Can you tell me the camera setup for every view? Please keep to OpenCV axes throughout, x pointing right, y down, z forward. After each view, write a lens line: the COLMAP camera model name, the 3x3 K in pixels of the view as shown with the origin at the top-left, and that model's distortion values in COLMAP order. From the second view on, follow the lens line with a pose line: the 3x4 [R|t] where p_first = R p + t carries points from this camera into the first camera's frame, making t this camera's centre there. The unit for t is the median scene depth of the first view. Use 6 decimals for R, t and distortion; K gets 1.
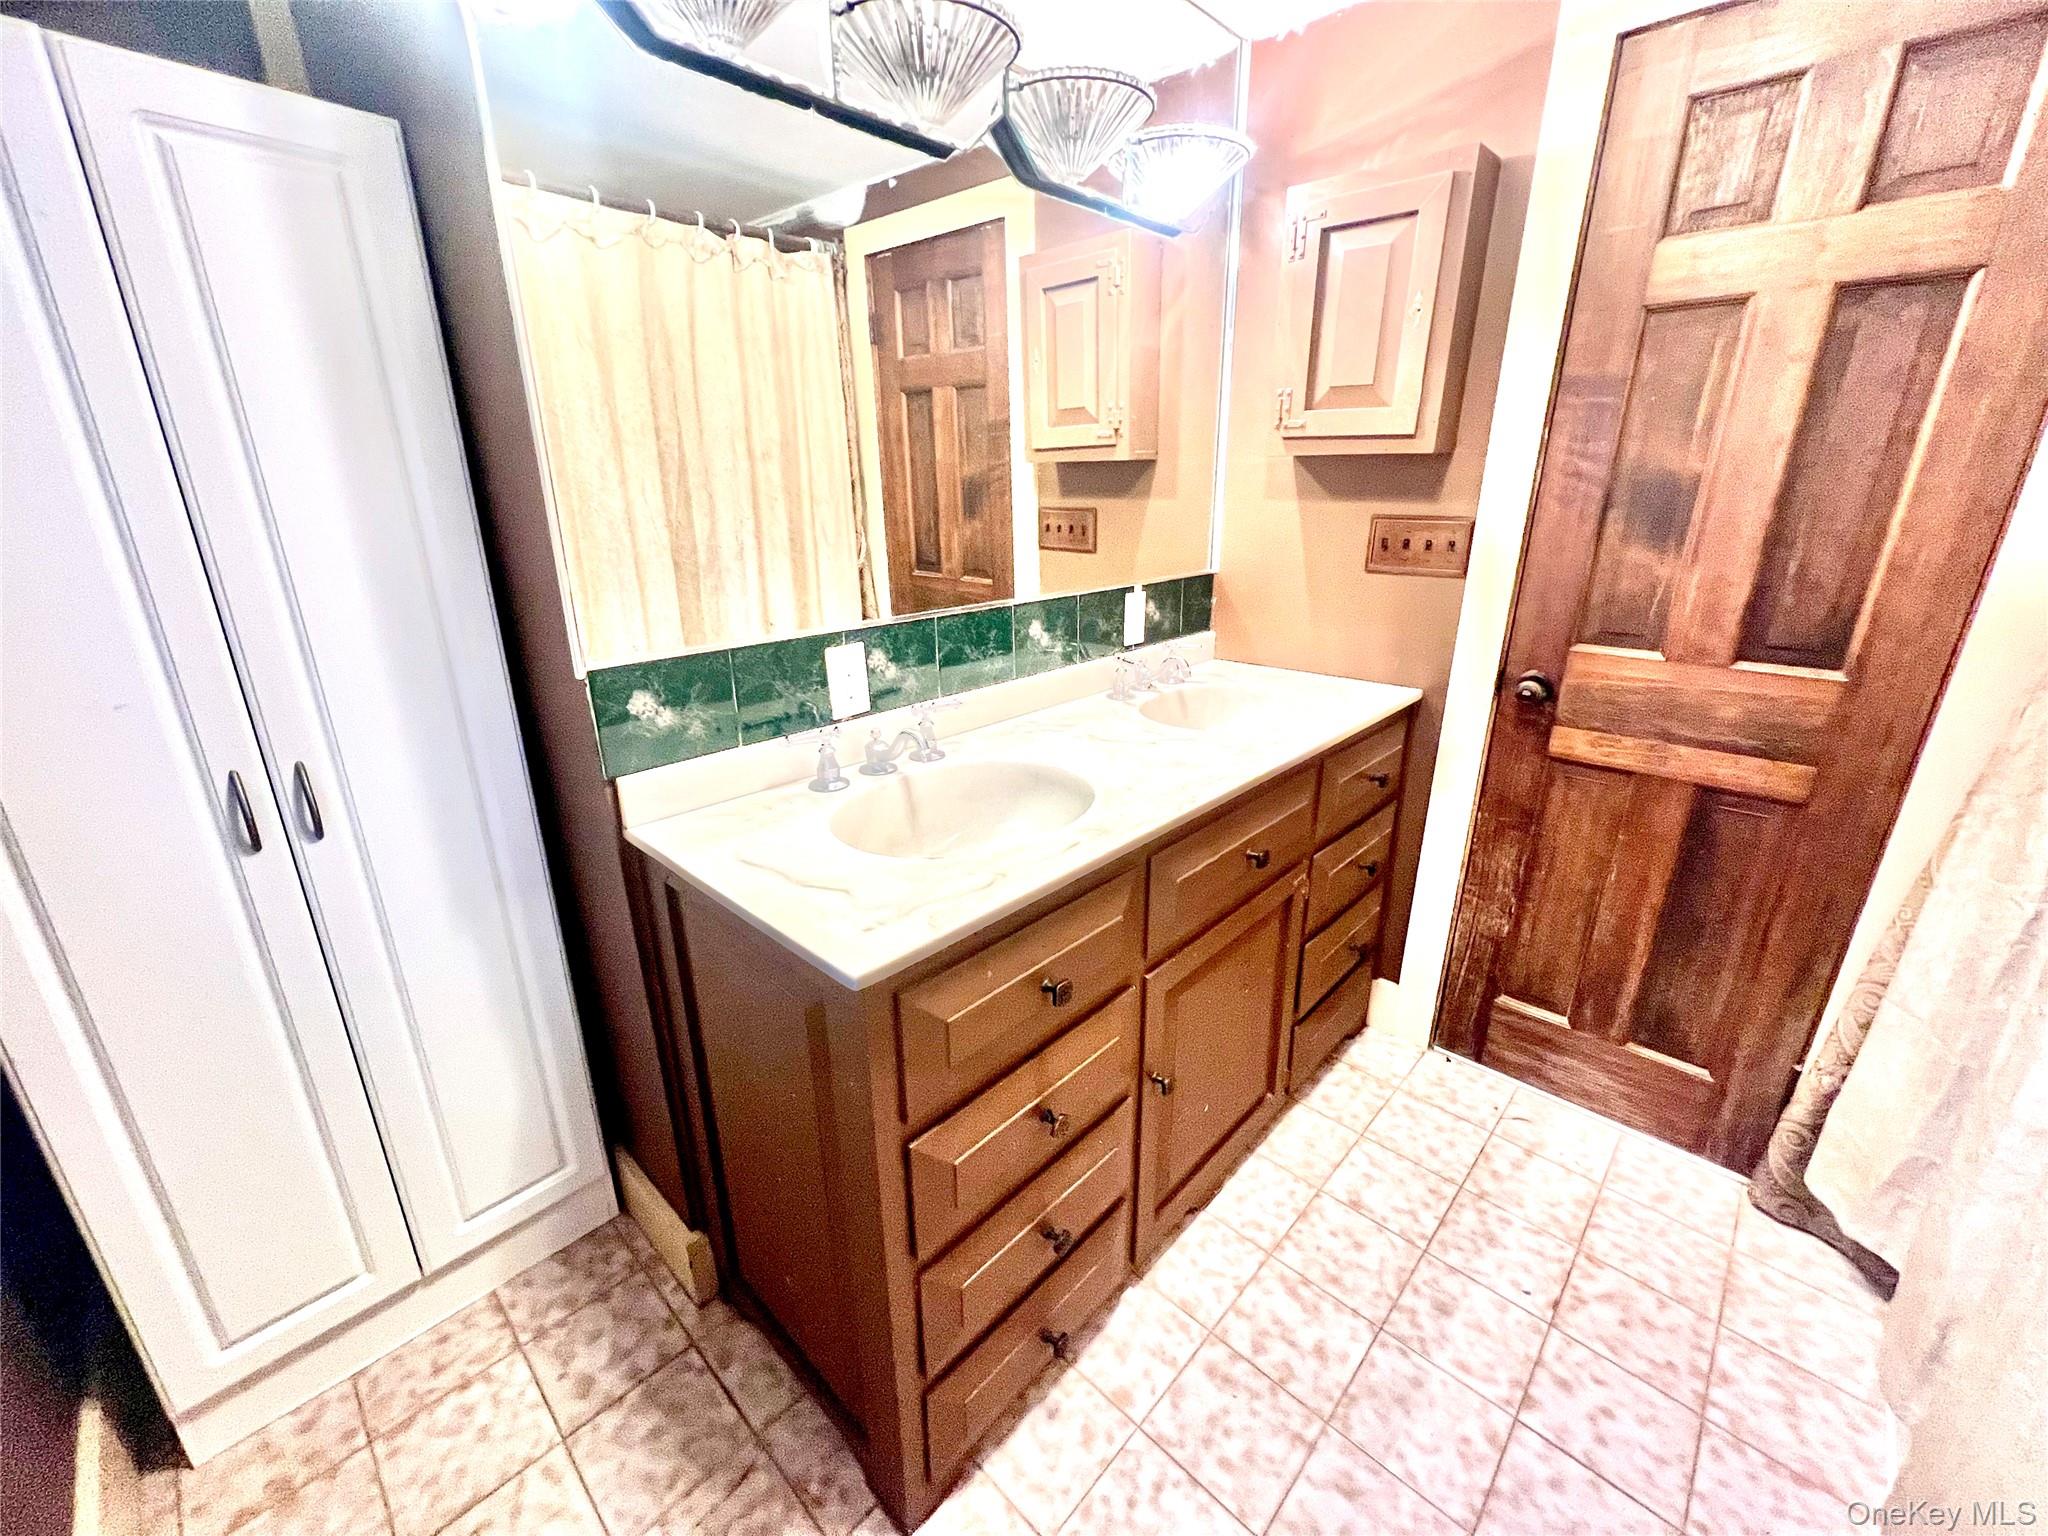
lens RADIAL K [[818.5, 0, 1021.7], [0, 818.5, 767.6], [0, 0, 1]] dist [-0.000268, -0.000626]
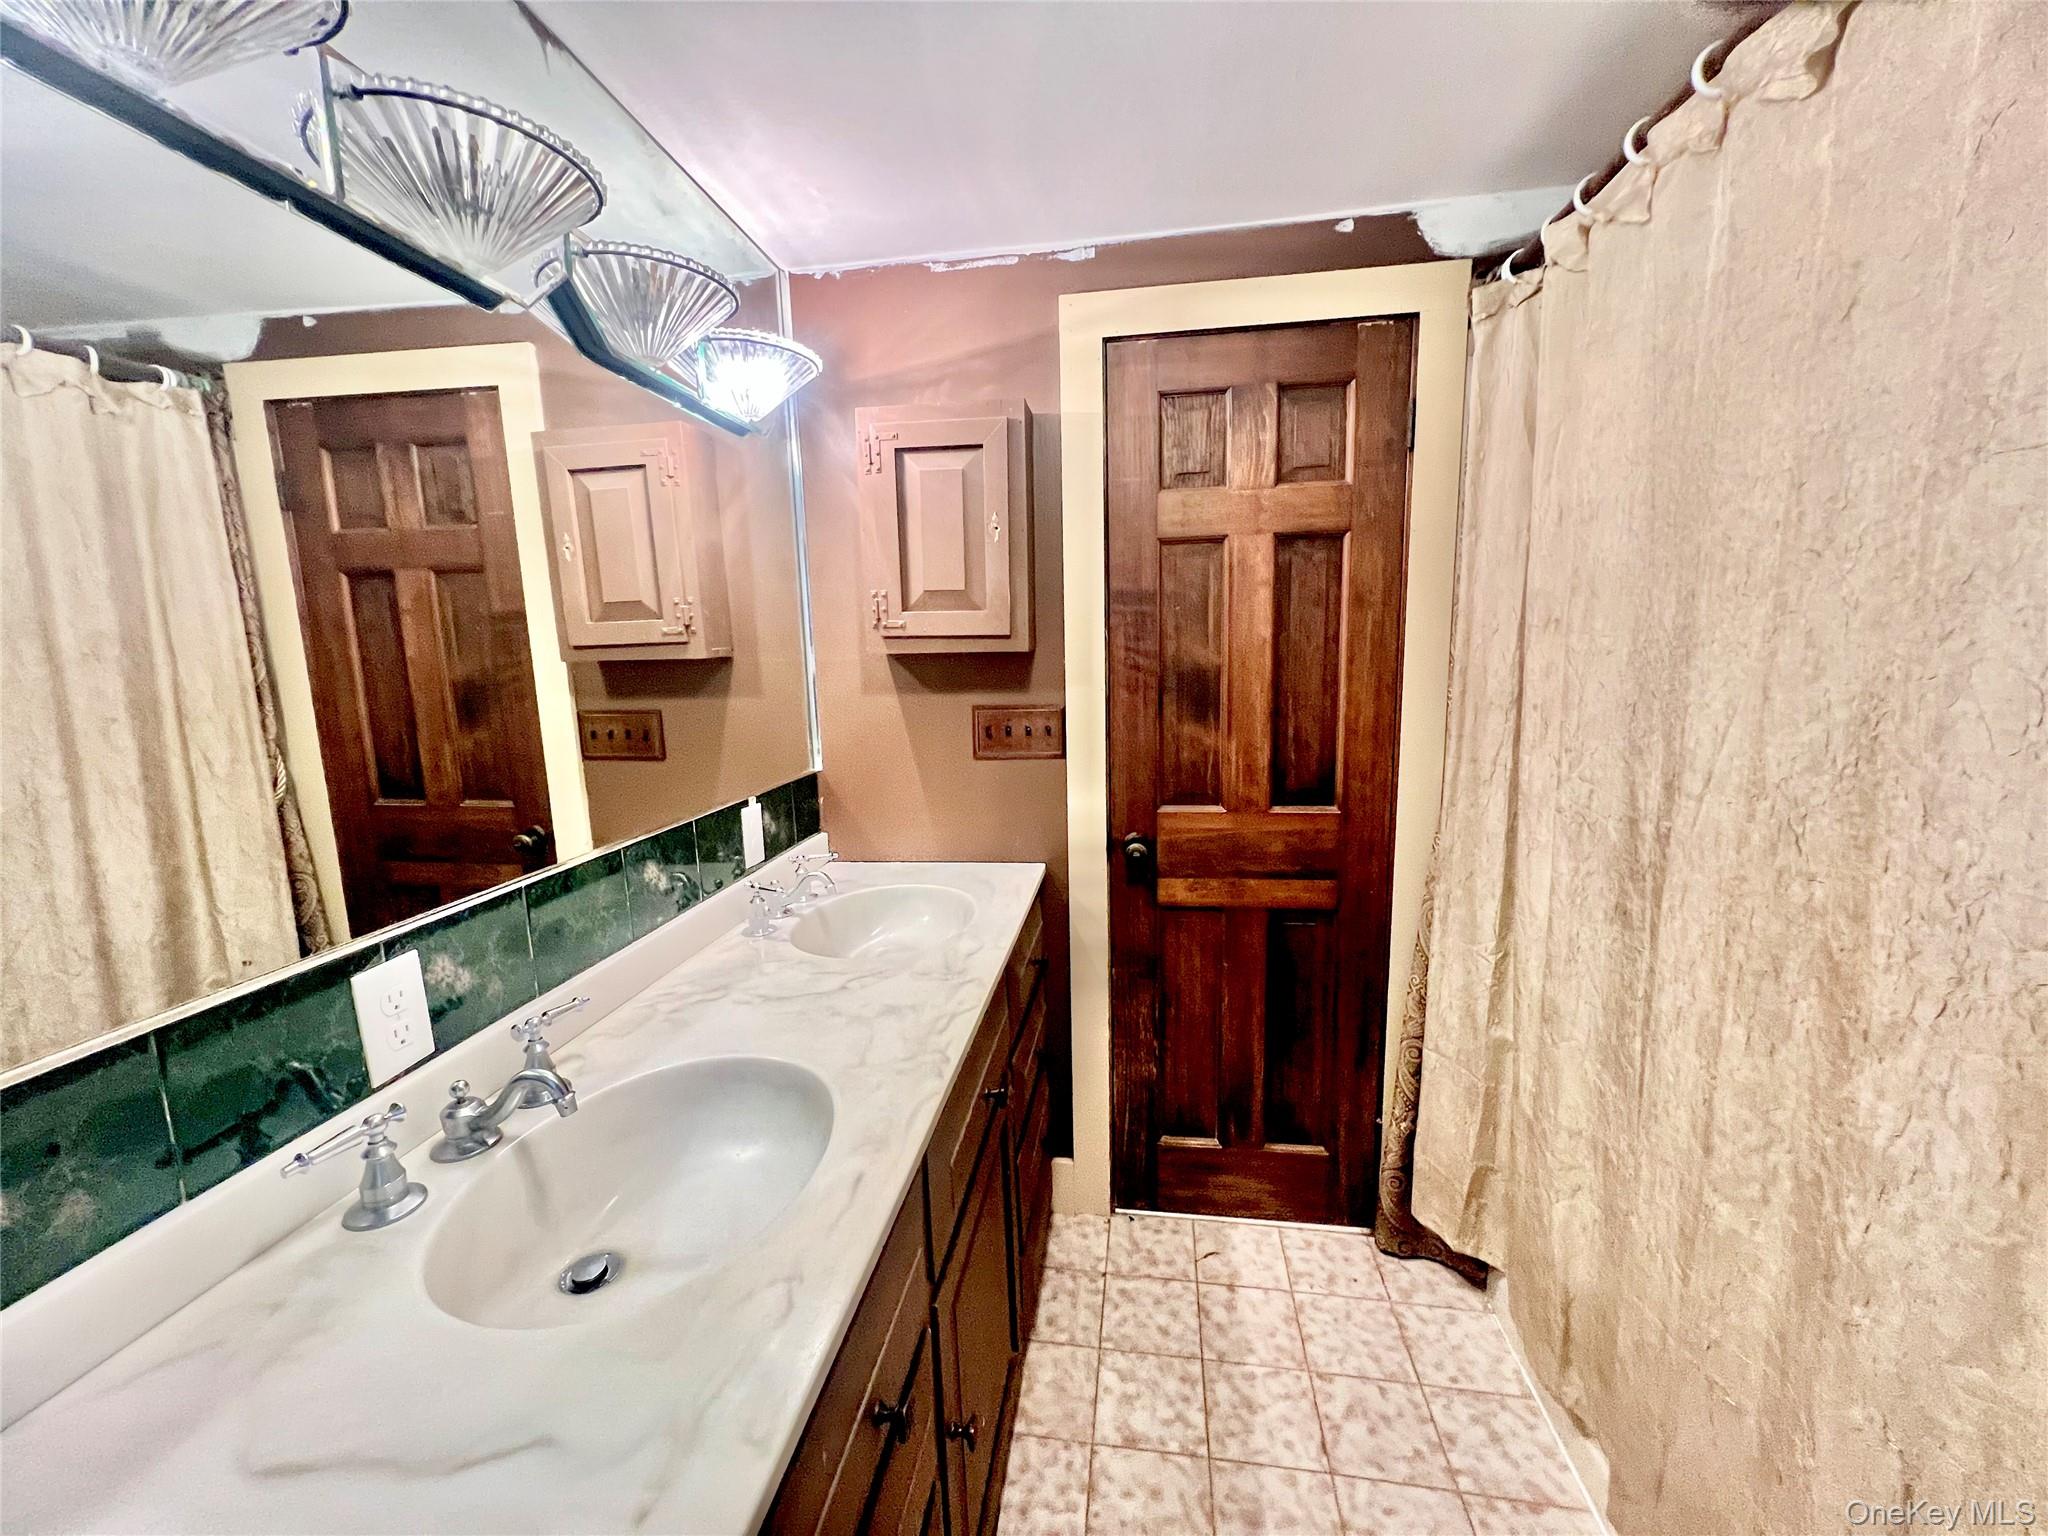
lens RADIAL K [[818.5, 0, 1023.0], [0, 818.5, 767.7], [0, 0, 1]] dist [-0.000268, -0.000626]
pose [[0.818320, -0.096558, 0.566594, -0.127029], [0.207914, 0.968760, -0.135191, -0.087266], [-0.535839, 0.228432, 0.812831, 0.153089]]
